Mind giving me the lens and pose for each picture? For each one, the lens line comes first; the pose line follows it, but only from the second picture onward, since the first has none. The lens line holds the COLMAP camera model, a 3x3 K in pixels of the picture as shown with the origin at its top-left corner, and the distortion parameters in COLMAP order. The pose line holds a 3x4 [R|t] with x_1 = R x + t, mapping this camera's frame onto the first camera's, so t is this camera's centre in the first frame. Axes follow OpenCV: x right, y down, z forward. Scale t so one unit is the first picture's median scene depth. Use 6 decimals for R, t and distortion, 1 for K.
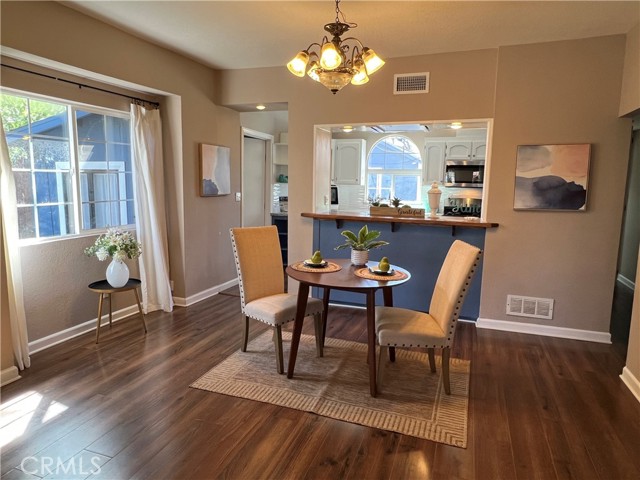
lens RADIAL K [[407.3, 0, 320.0], [0, 407.3, 240.0], [0, 0, 1]] dist [0.001453, 0.000423]
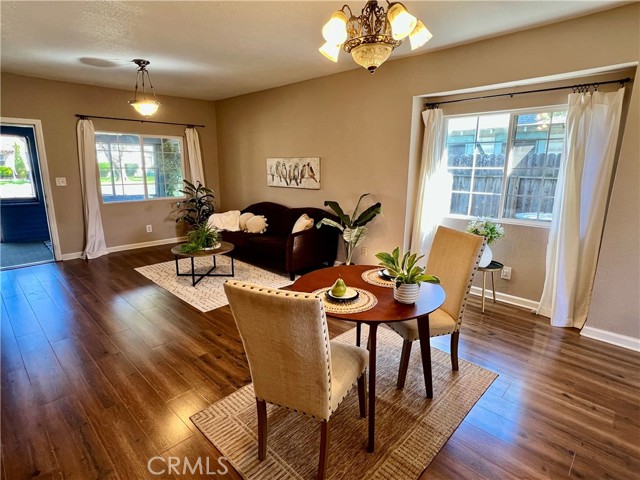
lens RADIAL K [[347.1, 0, 320.0], [0, 347.1, 240.0], [0, 0, 1]] dist [-0.001376, -0.000351]
pose [[-0.404041, 0.172141, -0.898398, 0.894797], [-0.145723, 0.957478, 0.248998, -0.216338], [0.903059, 0.231522, -0.361775, 1.417728]]
